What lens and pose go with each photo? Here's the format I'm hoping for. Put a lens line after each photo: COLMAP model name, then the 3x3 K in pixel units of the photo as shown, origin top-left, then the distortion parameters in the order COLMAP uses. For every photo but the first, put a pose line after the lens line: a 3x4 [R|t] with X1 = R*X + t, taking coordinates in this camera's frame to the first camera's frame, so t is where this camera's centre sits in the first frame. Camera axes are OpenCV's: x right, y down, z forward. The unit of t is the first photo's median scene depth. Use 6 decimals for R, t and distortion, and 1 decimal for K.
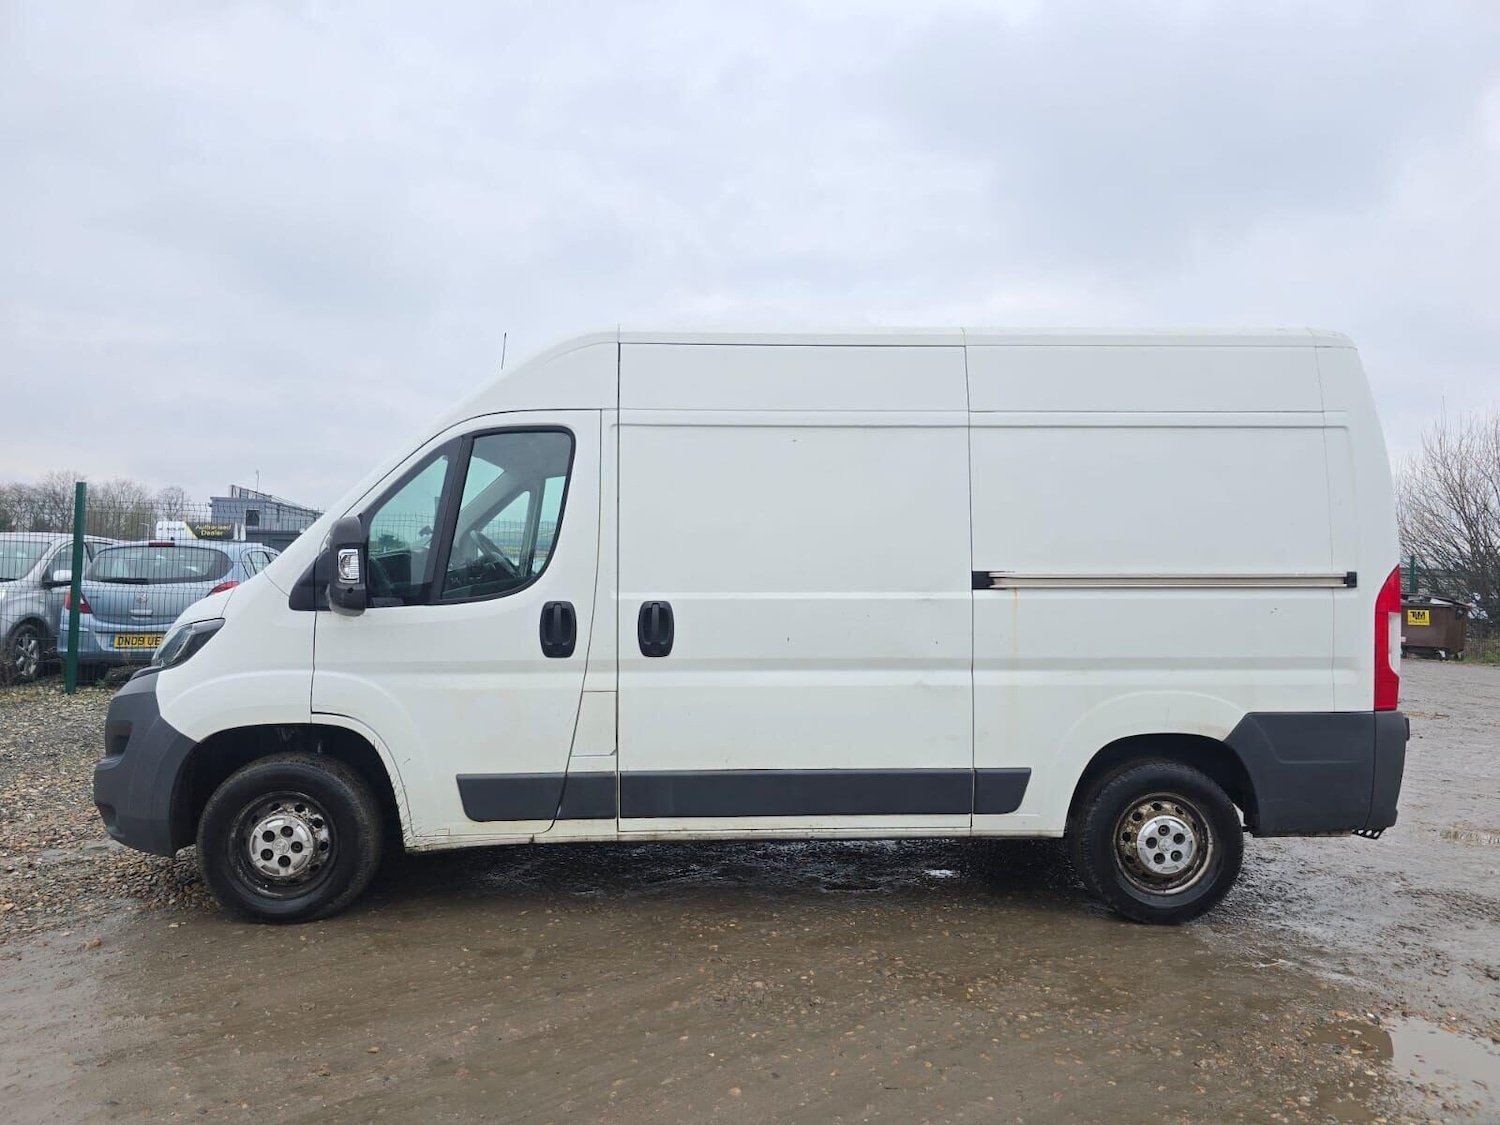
lens RADIAL K [[1003.2, 0, 750.0], [0, 1003.2, 562.5], [0, 0, 1]] dist [0.072403, -0.063501]
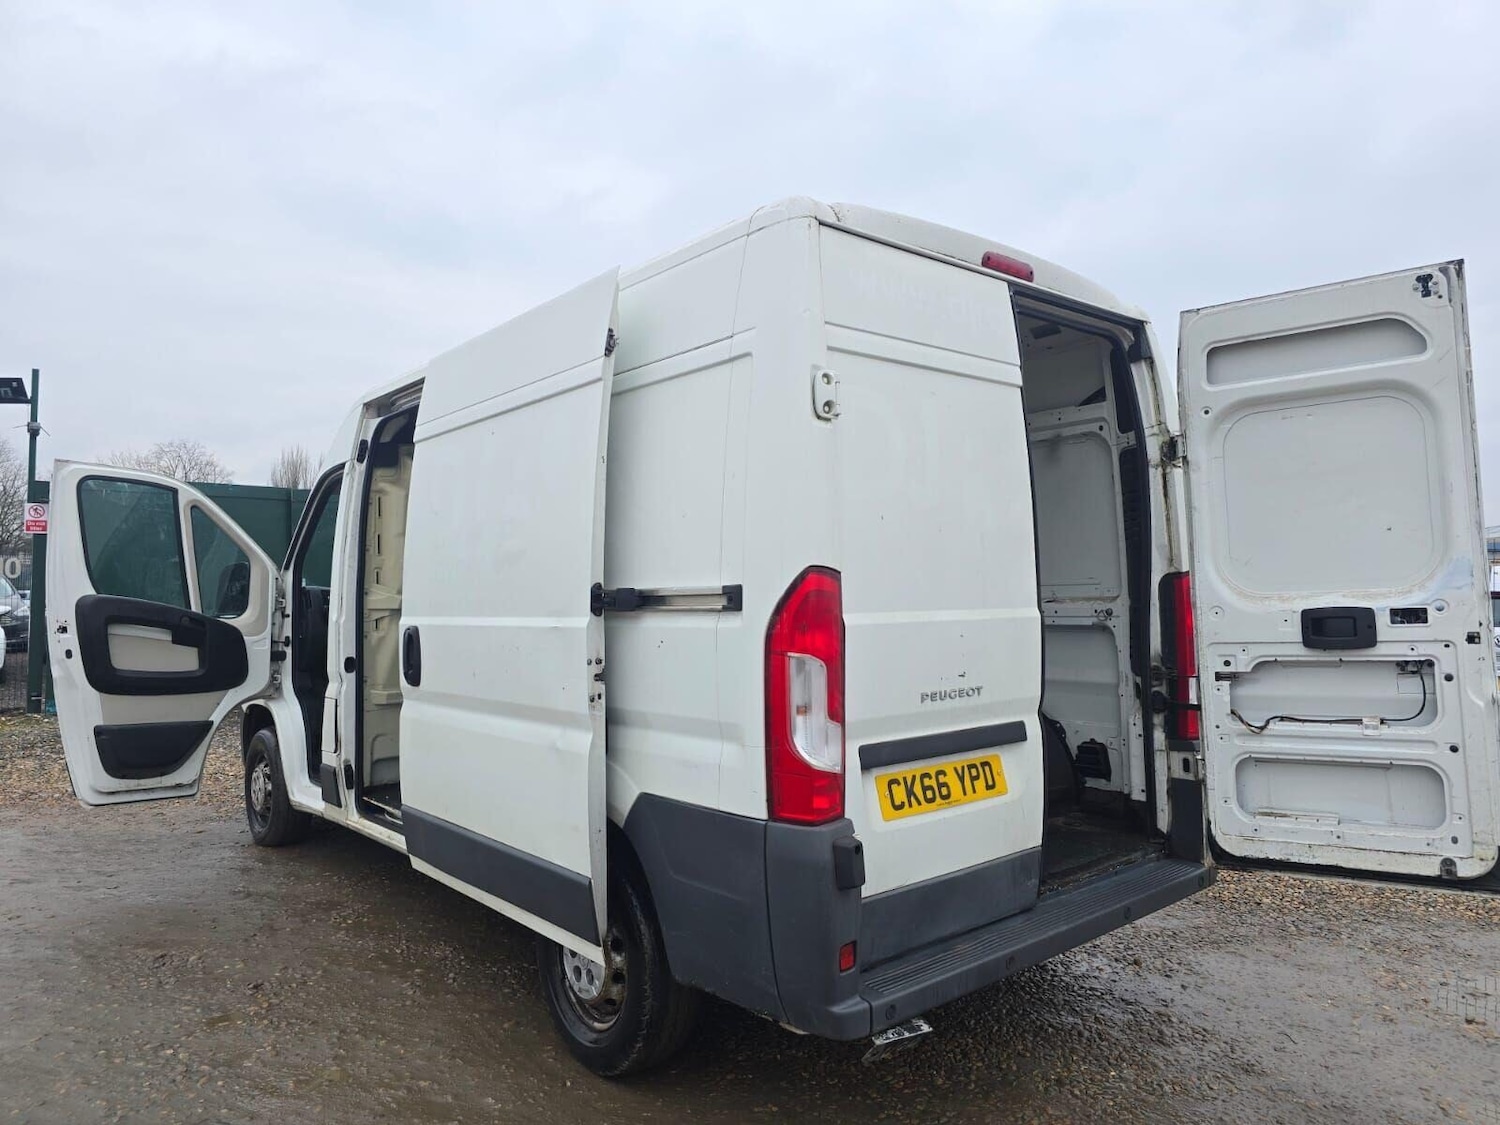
lens RADIAL K [[1003.5, 0, 759.6], [0, 1003.5, 550.7], [0, 0, 1]] dist [0.070795, -0.058133]
pose [[0.612715, -0.045210, -0.789010, 1.088773], [0.011955, 0.998778, -0.047946, 0.017953], [0.790214, 0.019944, 0.612507, 0.642123]]
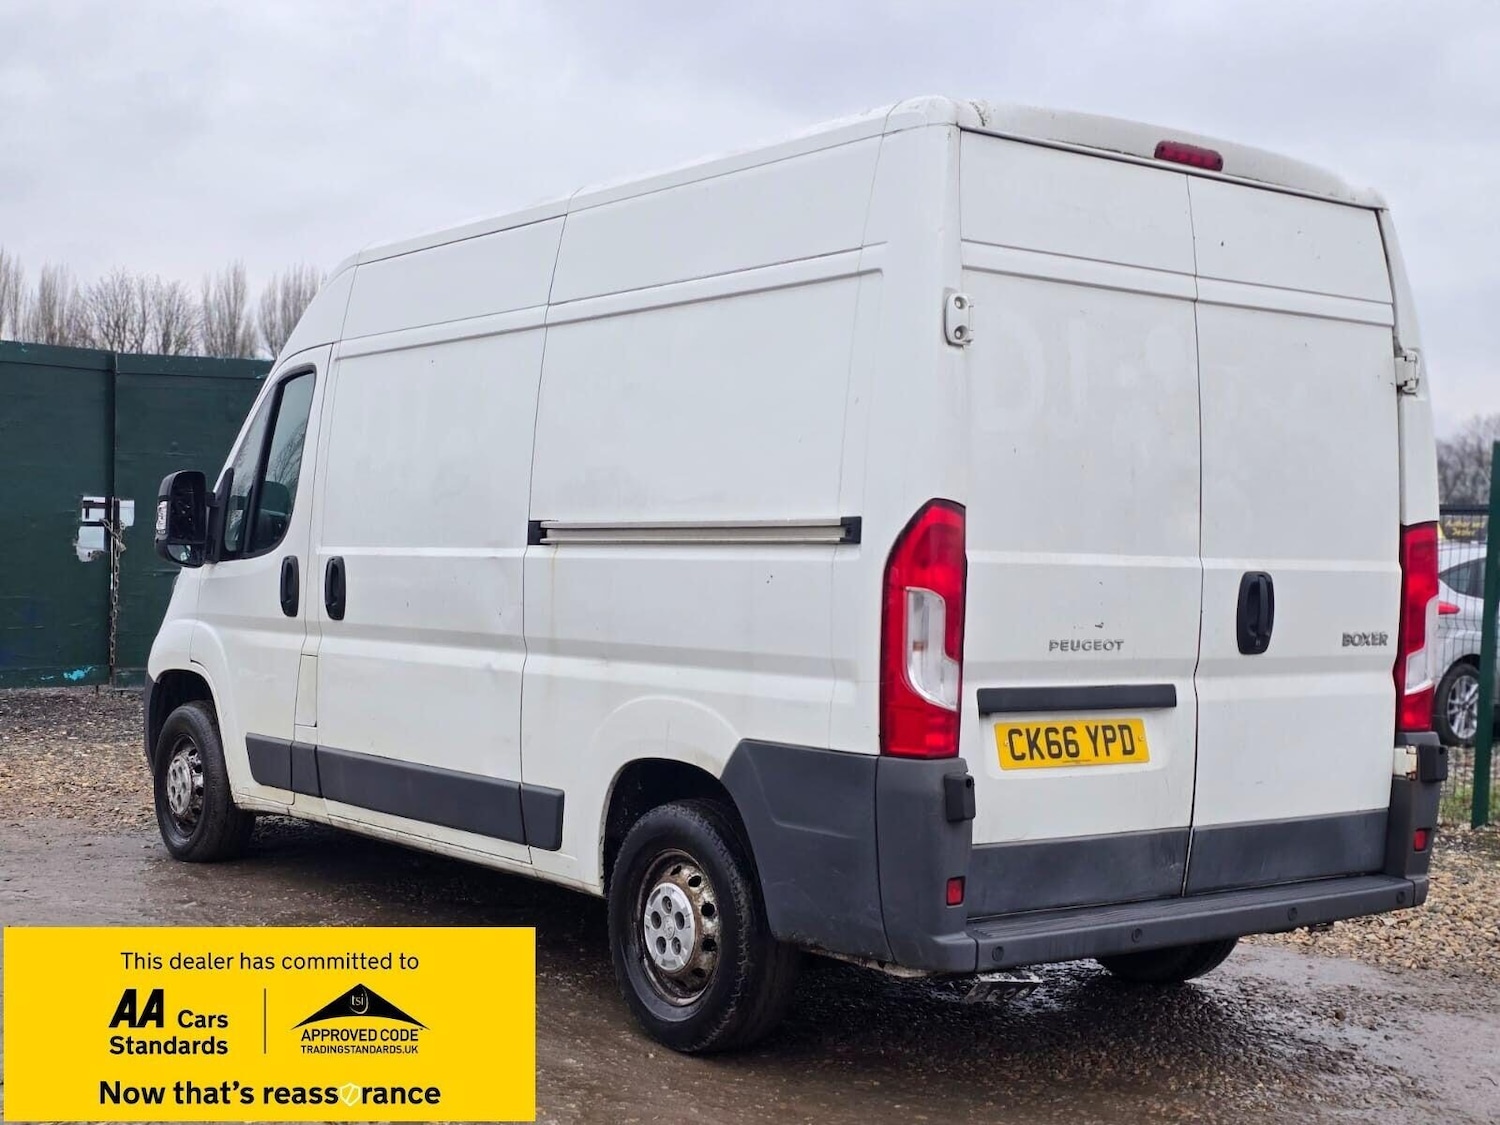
lens RADIAL K [[1975.8, 0, 752.9], [0, 1975.8, 602.1], [0, 0, 1]] dist [0.253974, -0.863805]
pose [[0.562971, 0.024724, -0.826107, 1.519962], [-0.025236, 0.999601, 0.012719, 0.046008], [0.826091, 0.013687, 0.563370, 0.304956]]
